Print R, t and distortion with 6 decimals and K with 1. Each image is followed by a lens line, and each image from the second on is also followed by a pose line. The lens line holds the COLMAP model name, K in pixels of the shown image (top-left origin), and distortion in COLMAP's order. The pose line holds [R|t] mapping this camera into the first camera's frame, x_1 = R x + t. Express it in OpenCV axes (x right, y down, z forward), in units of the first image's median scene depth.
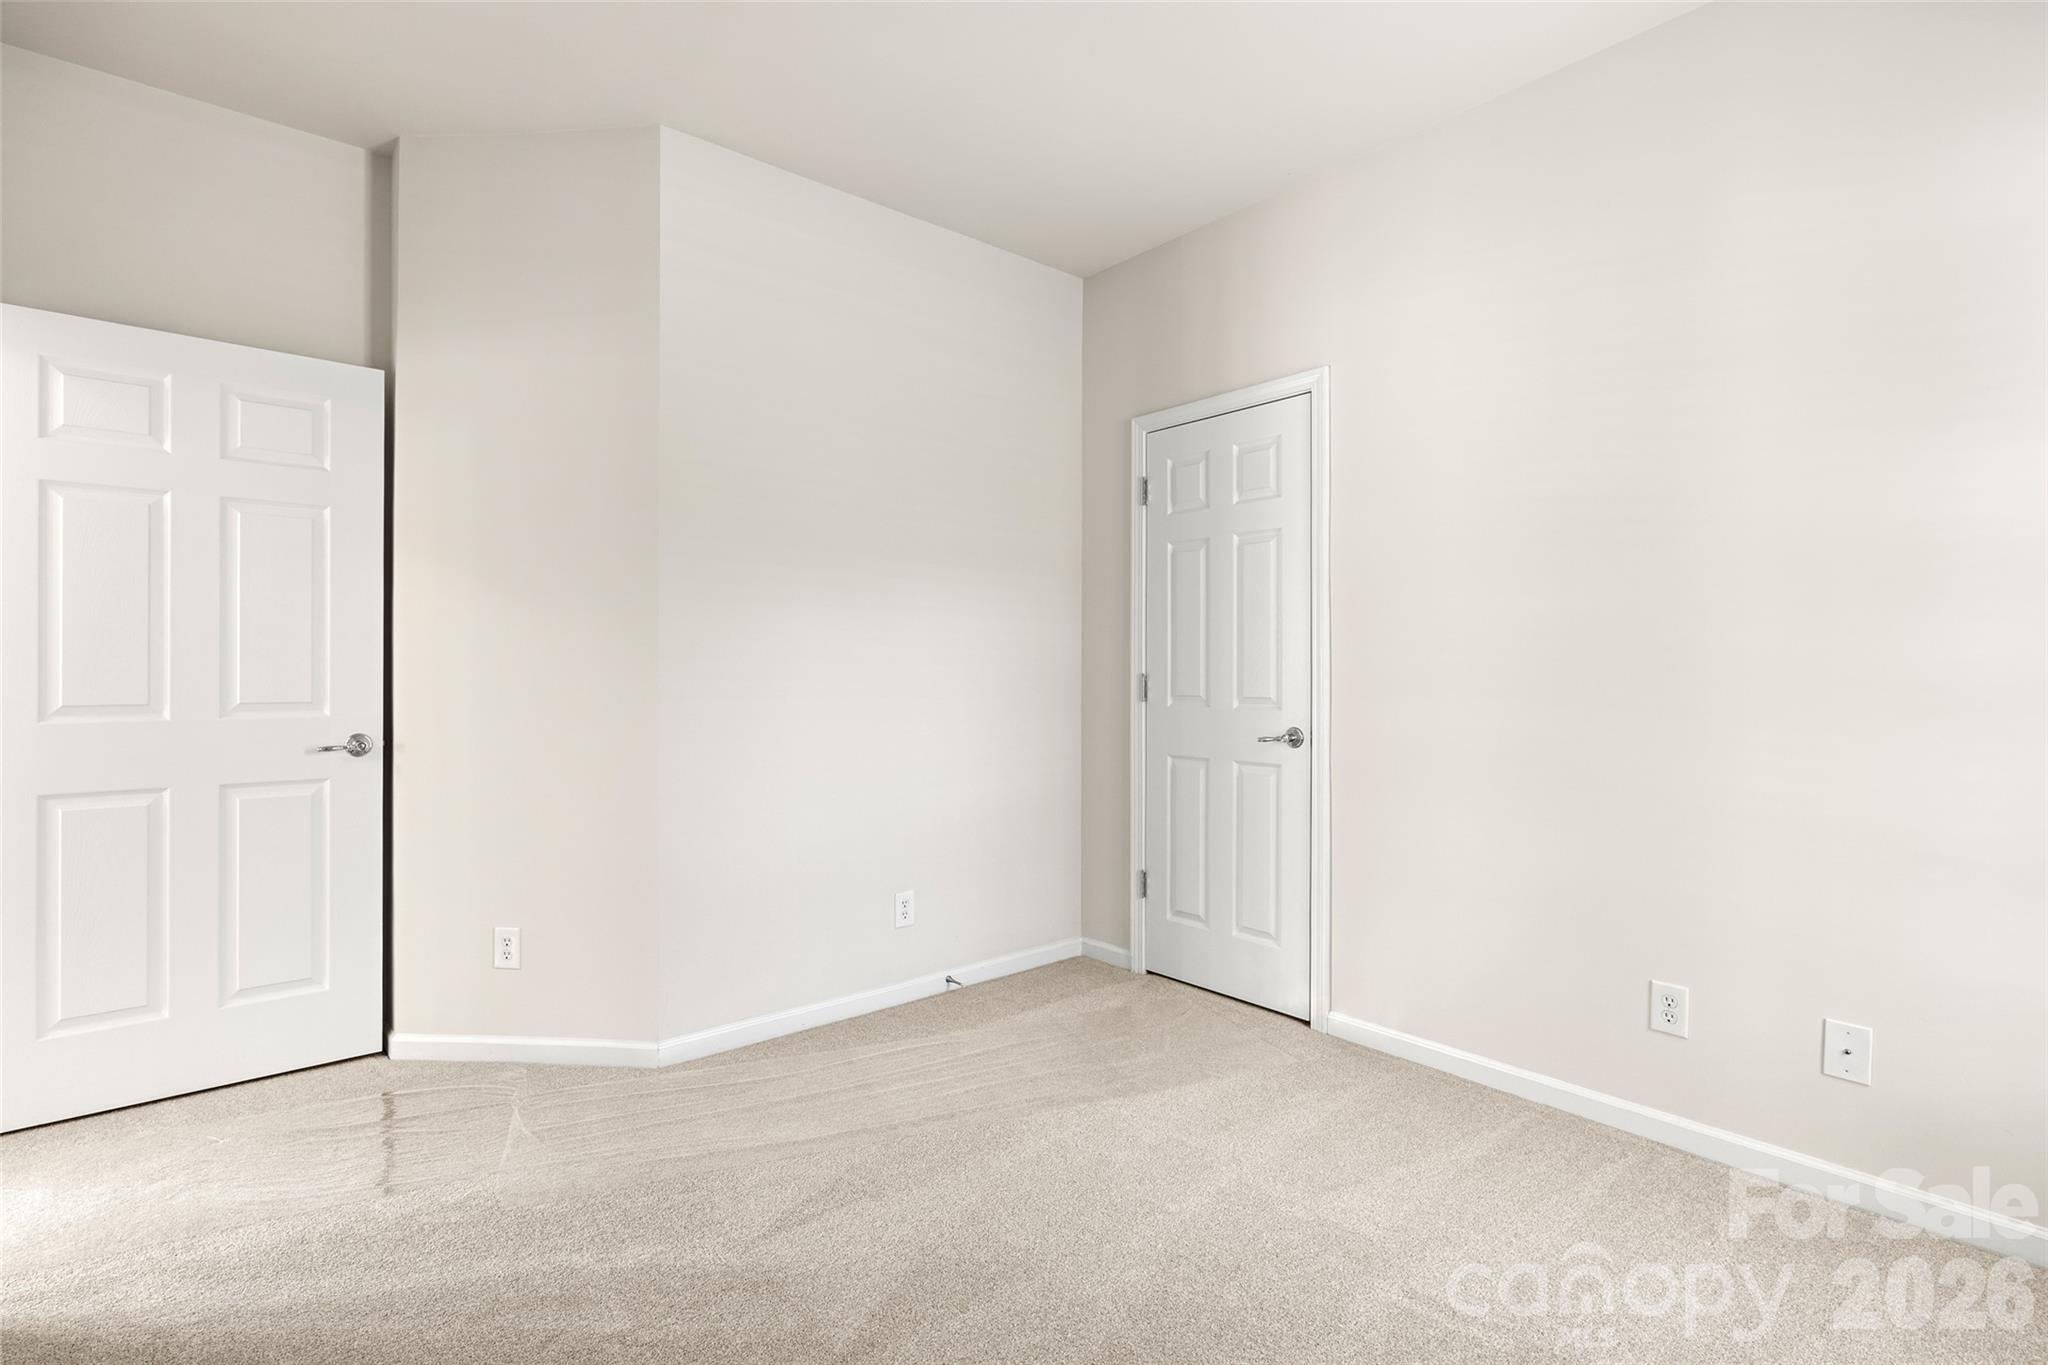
lens RADIAL K [[971.9, 0, 1018.7], [0, 971.9, 673.3], [0, 0, 1]] dist [-0.007391, -0.000071]
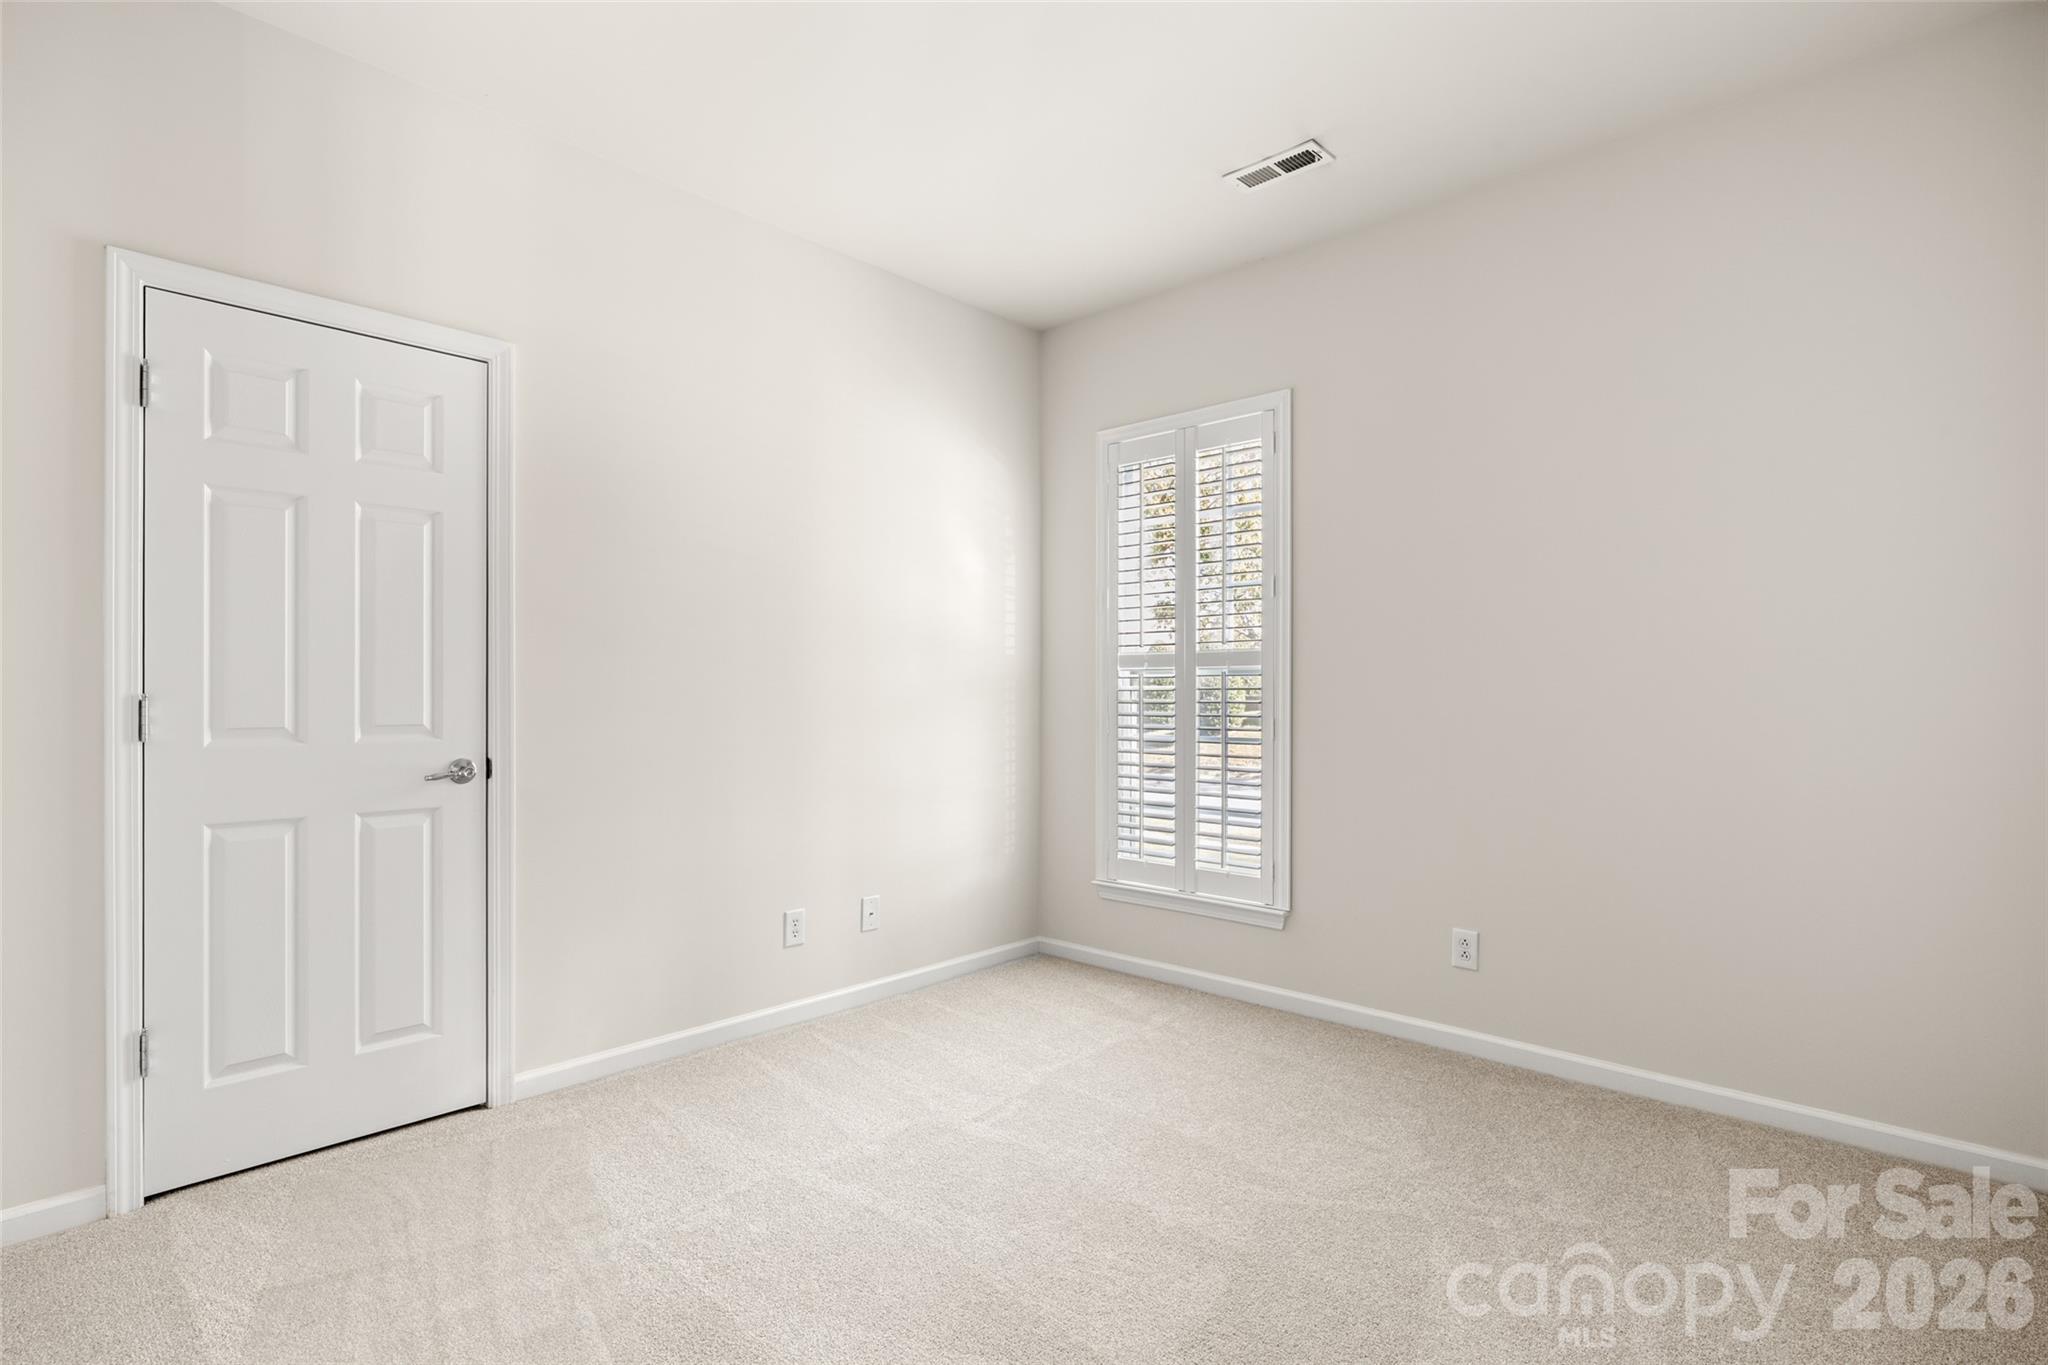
lens RADIAL K [[966.7, 0, 1021.5], [0, 966.7, 697.6], [0, 0, 1]] dist [-0.010359, -0.000406]
pose [[-0.120717, -0.004787, 0.992675, -0.571316], [0.000426, 0.999988, 0.004874, -0.000403], [-0.992687, 0.001012, -0.120713, 0.610659]]
